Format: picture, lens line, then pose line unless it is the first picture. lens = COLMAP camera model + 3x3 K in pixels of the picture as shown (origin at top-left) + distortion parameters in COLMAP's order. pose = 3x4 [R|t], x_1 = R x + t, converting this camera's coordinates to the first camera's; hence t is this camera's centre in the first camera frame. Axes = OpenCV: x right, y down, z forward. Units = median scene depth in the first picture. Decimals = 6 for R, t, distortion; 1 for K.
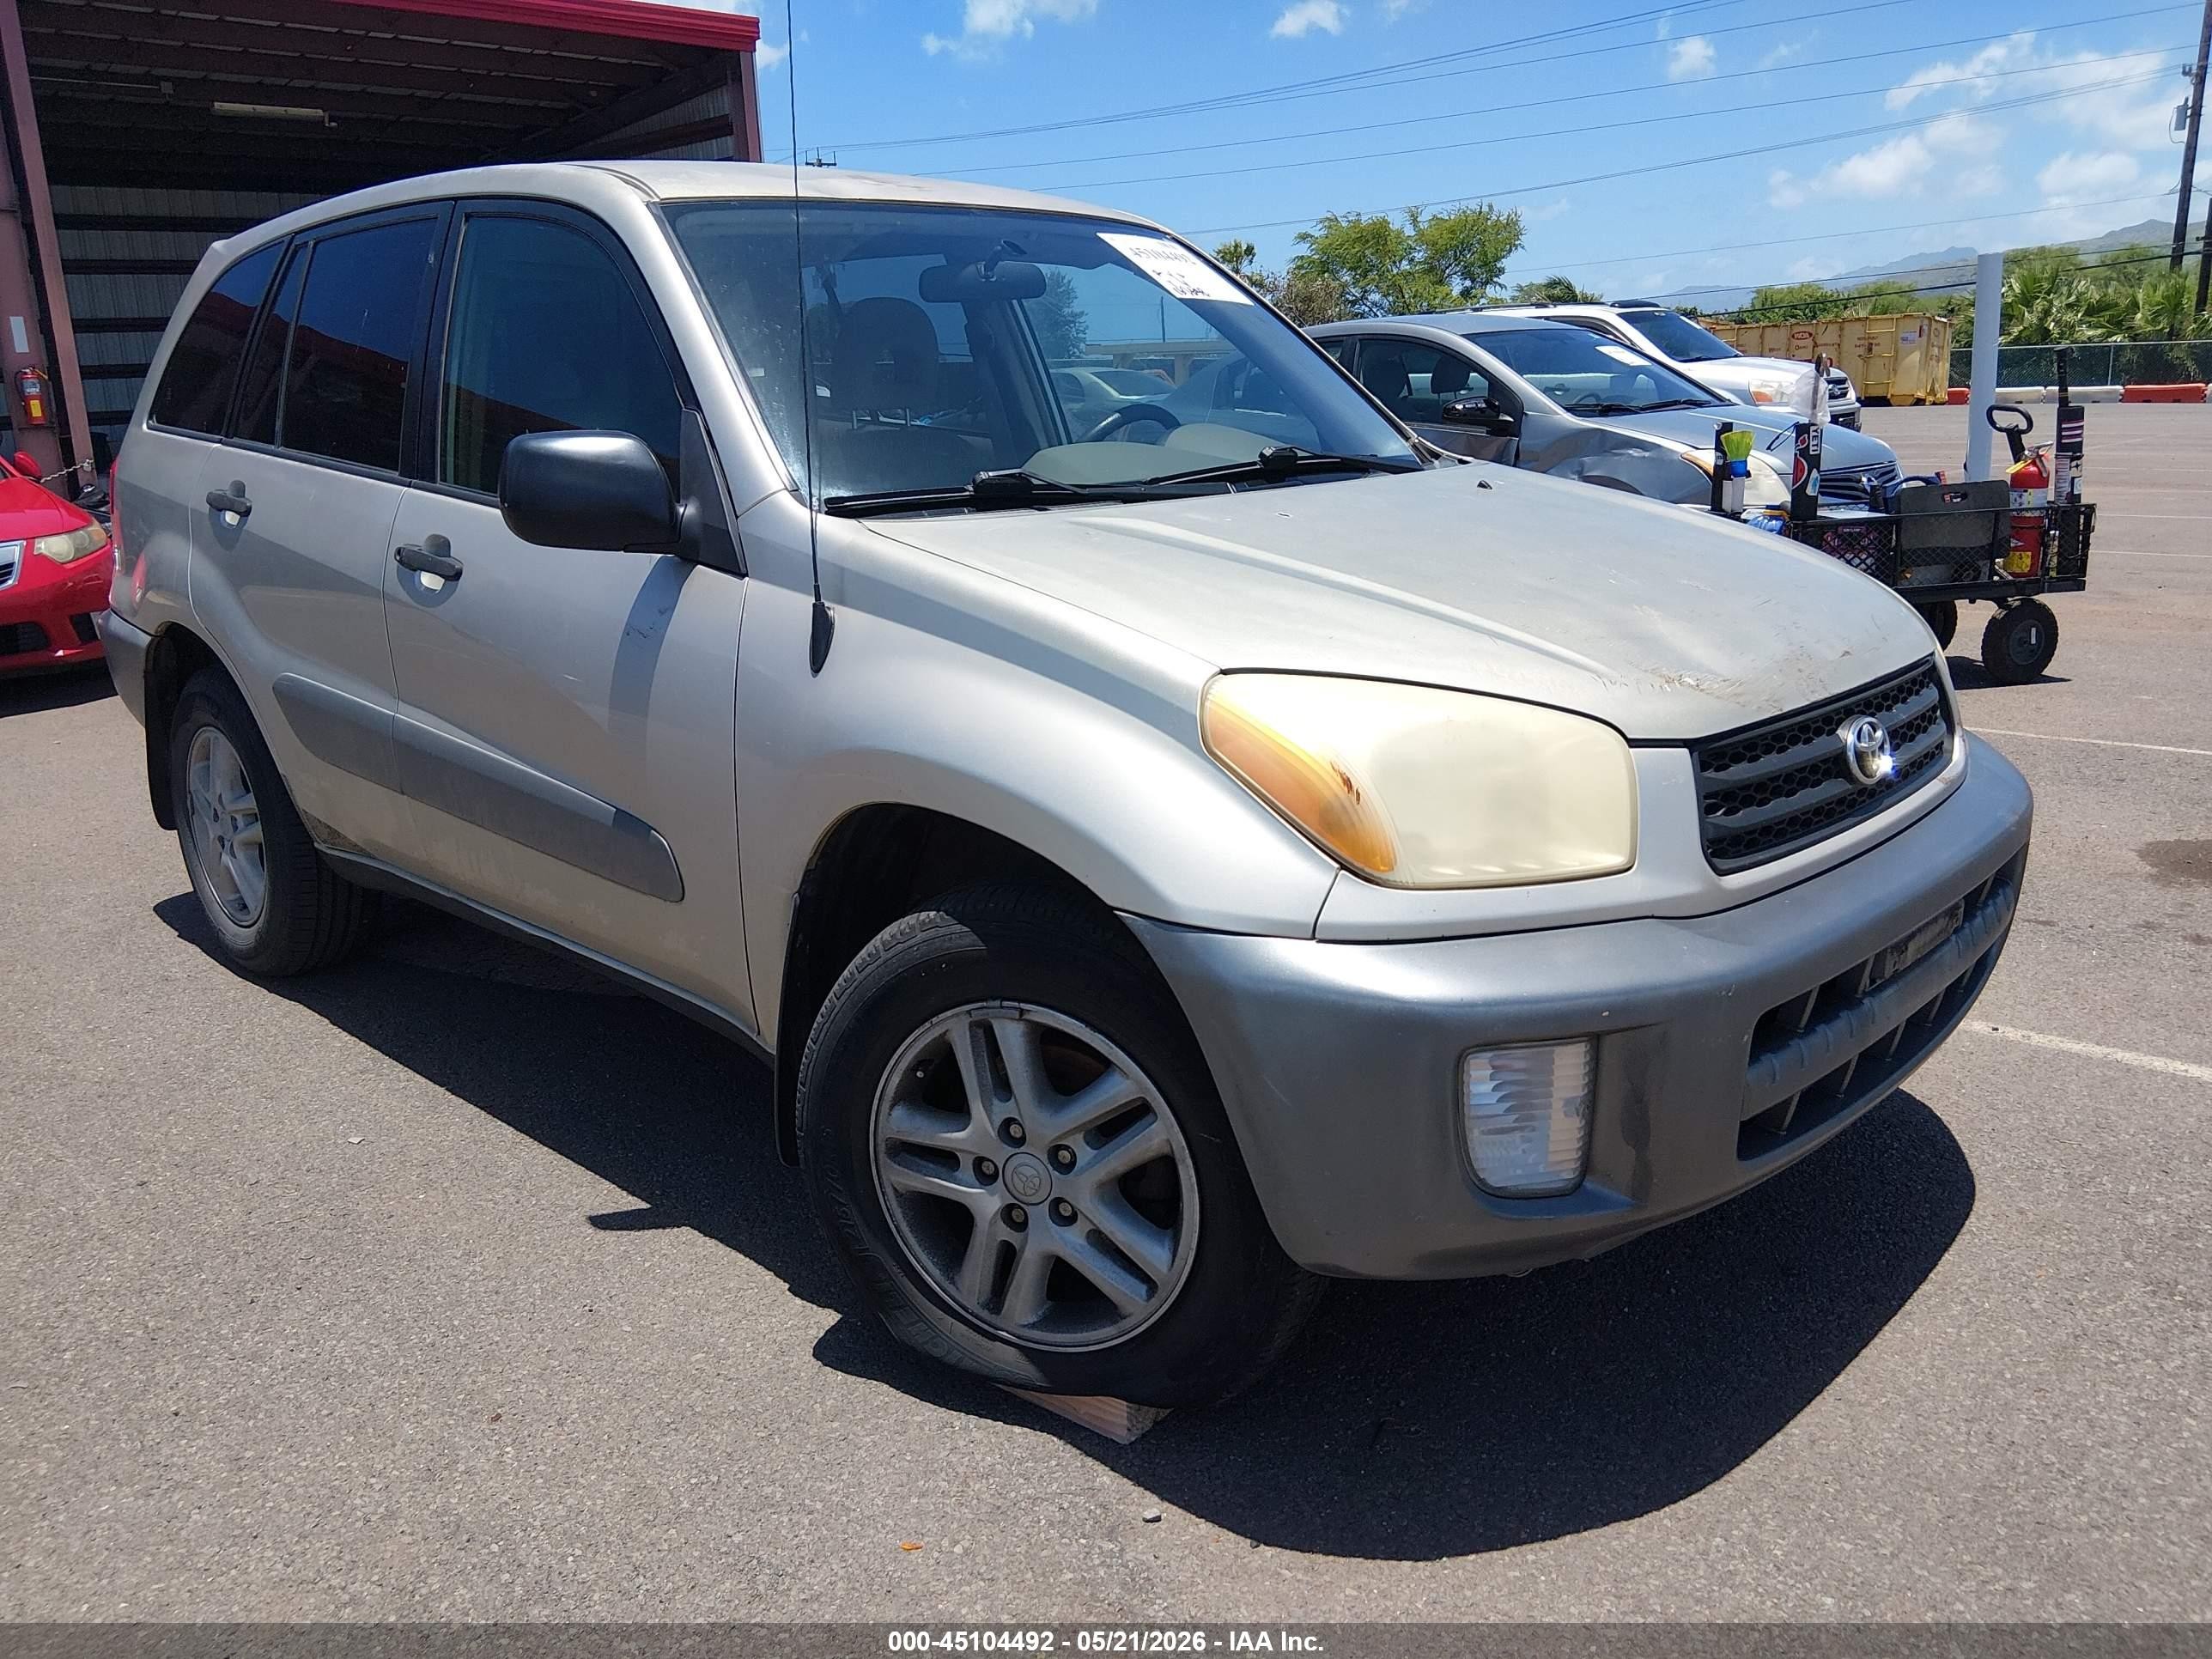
lens RADIAL K [[1630.7, 0, 1106.0], [0, 1630.7, 829.5], [0, 0, 1]] dist [0.094307, -0.130011]
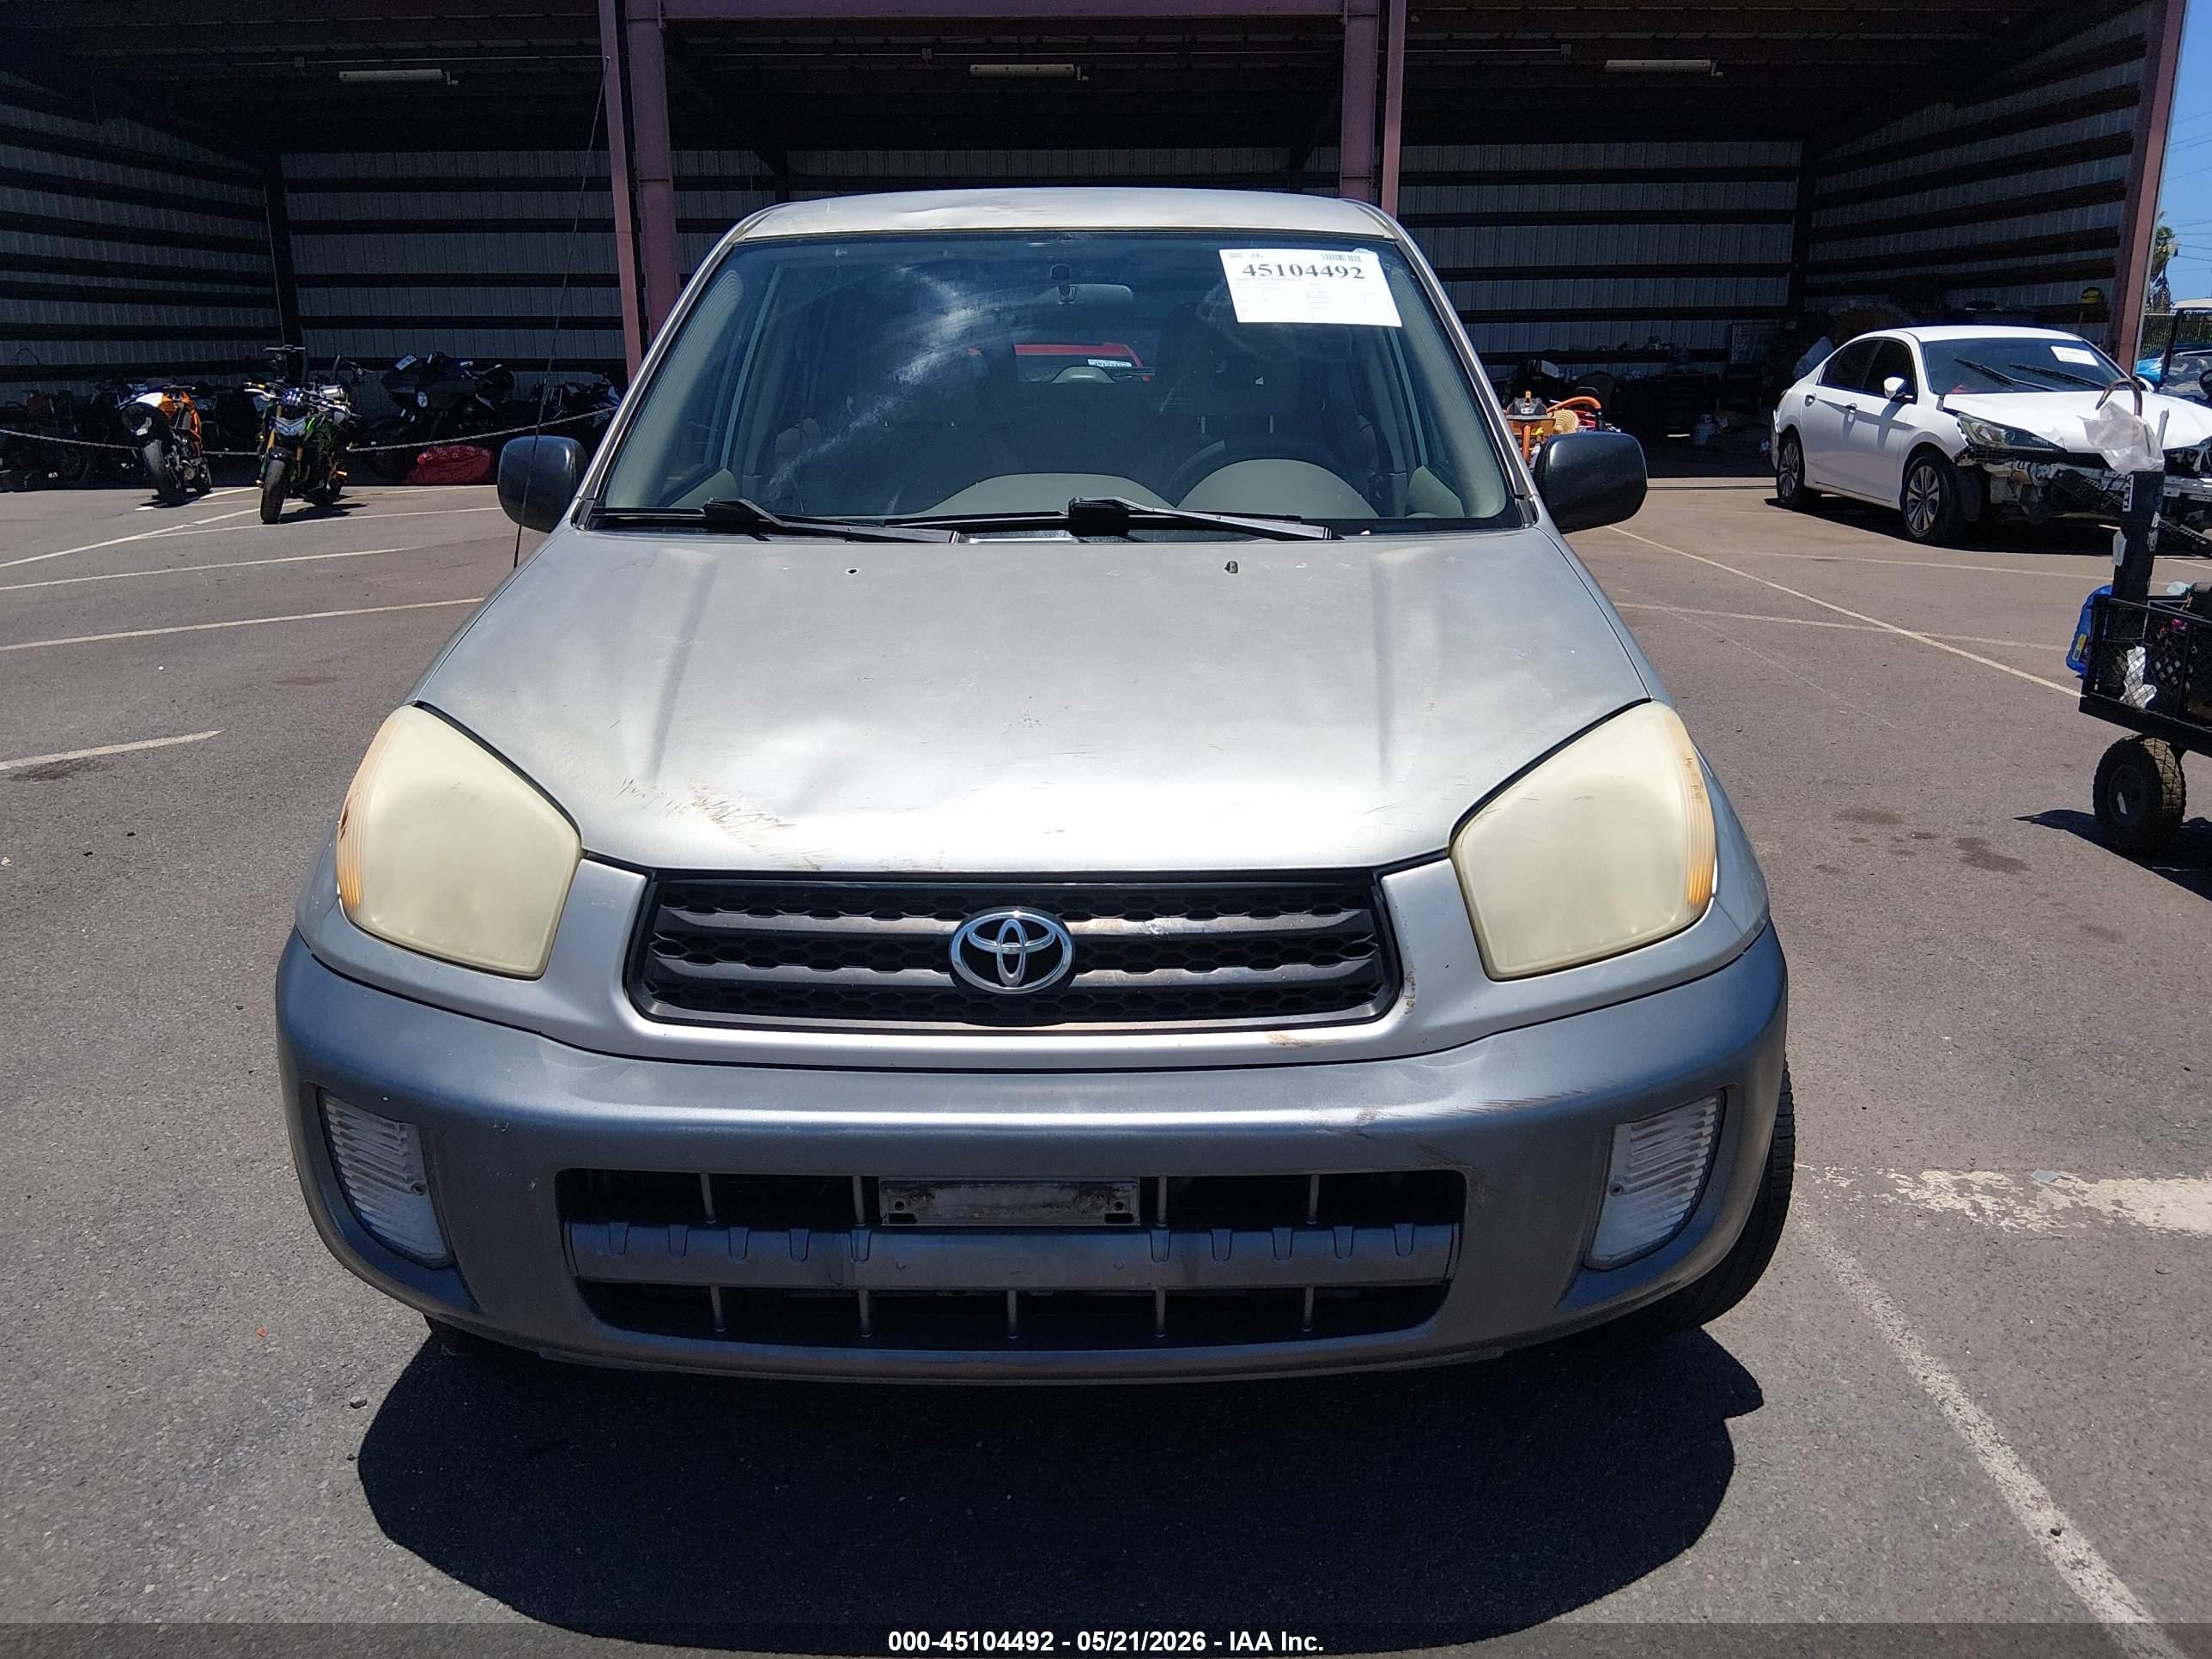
lens RADIAL K [[1704.6, 0, 1110.6], [0, 1704.6, 805.3], [0, 0, 1]] dist [0.009249, -0.052053]
pose [[0.695369, 0.220278, -0.684062, 0.663968], [-0.211463, 0.972442, 0.098182, -0.133708], [0.686838, 0.076381, 0.722786, 0.273247]]
